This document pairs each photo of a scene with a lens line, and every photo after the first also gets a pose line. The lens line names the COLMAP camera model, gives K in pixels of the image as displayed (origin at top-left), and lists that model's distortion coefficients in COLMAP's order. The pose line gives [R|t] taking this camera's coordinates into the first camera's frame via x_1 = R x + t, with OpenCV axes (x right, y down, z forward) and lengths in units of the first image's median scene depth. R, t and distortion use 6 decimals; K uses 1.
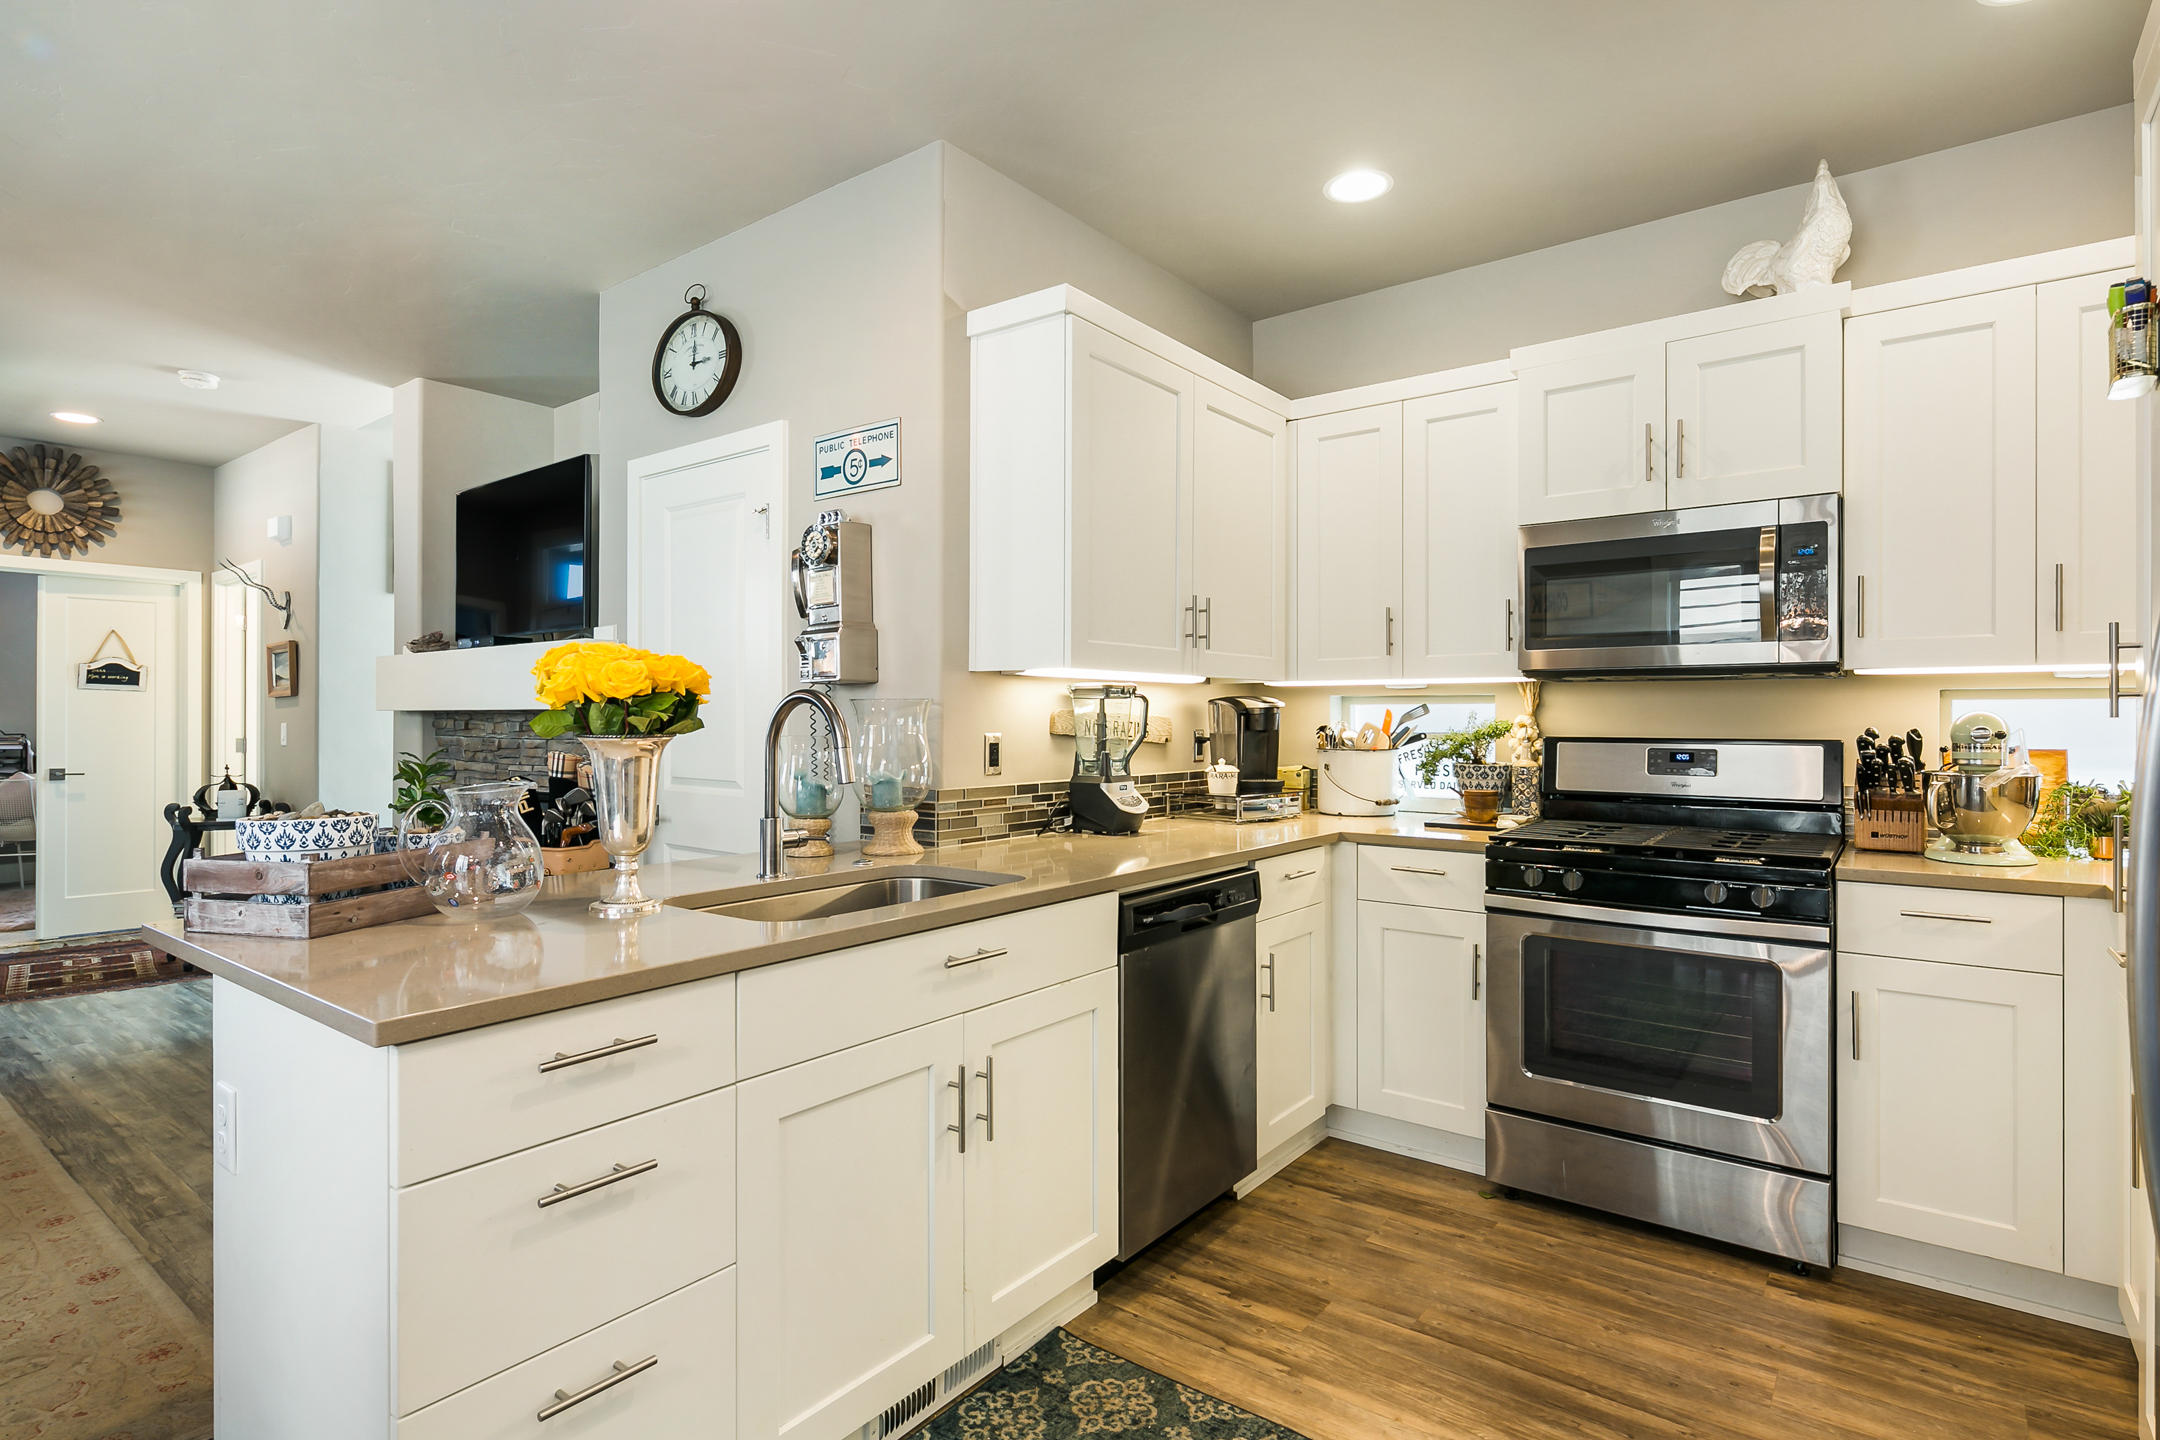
lens RADIAL K [[1099.5, 0, 1075.2], [0, 1099.5, 725.5], [0, 0, 1]] dist [0.004604, -0.004203]
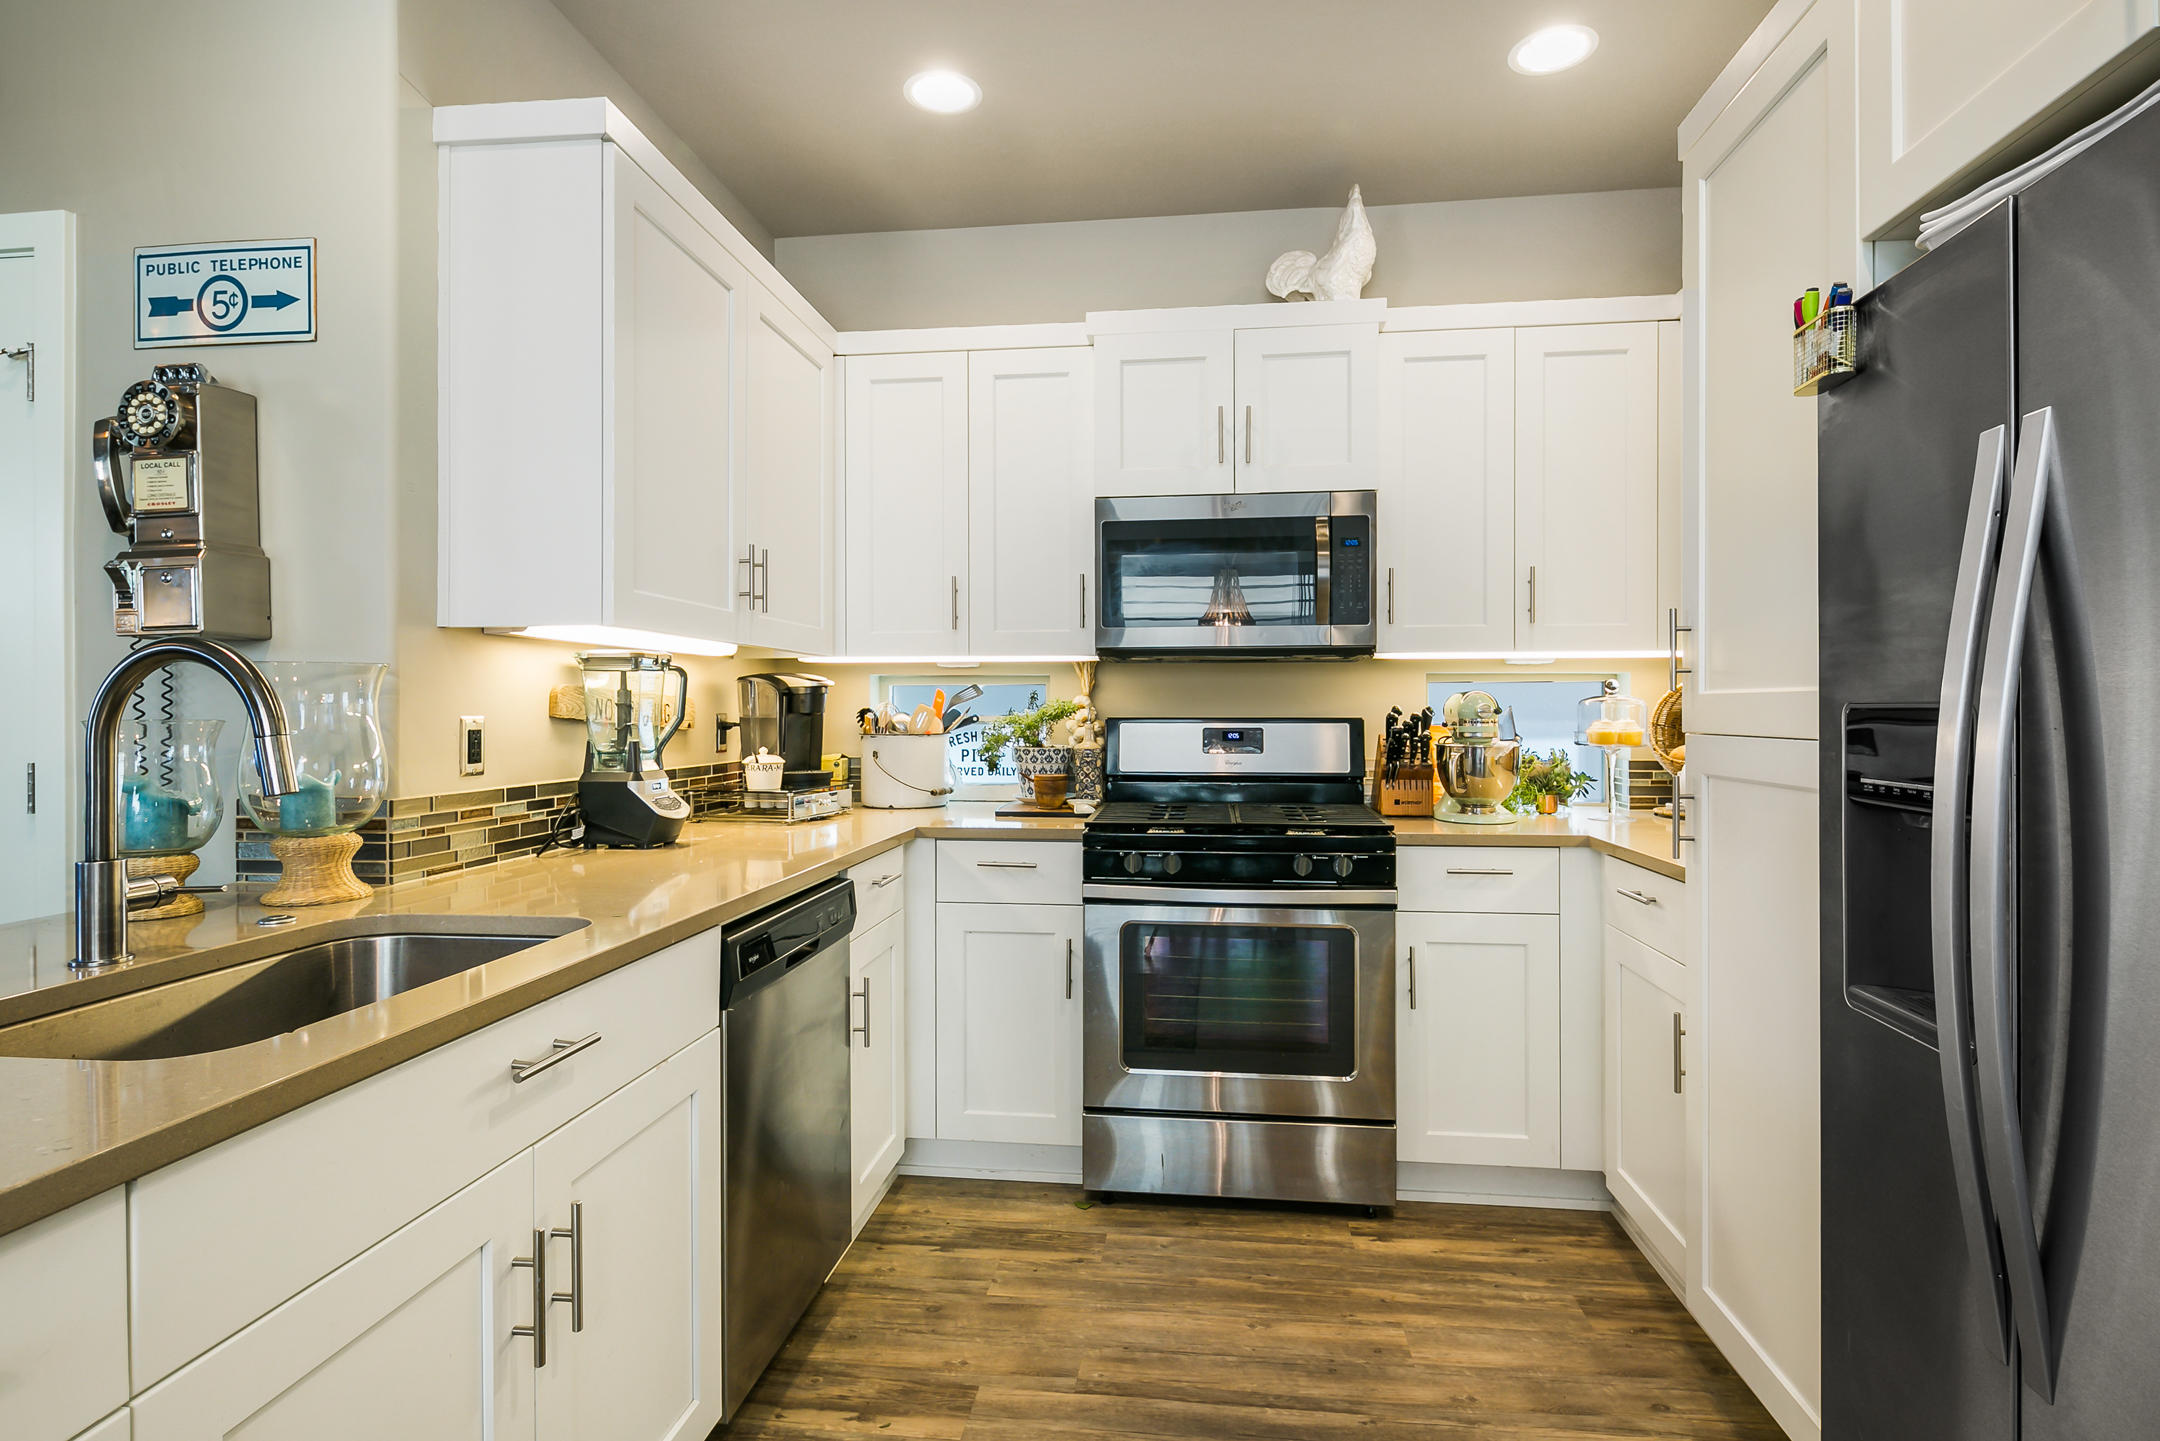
lens RADIAL K [[1099.5, 0, 1086.5], [0, 1099.5, 717.3], [0, 0, 1]] dist [0.004604, -0.004203]
pose [[0.854678, -0.005621, 0.519128, -0.110592], [0.005700, 0.999983, 0.001443, 0.009429], [-0.519127, 0.001726, 0.854696, 0.199684]]
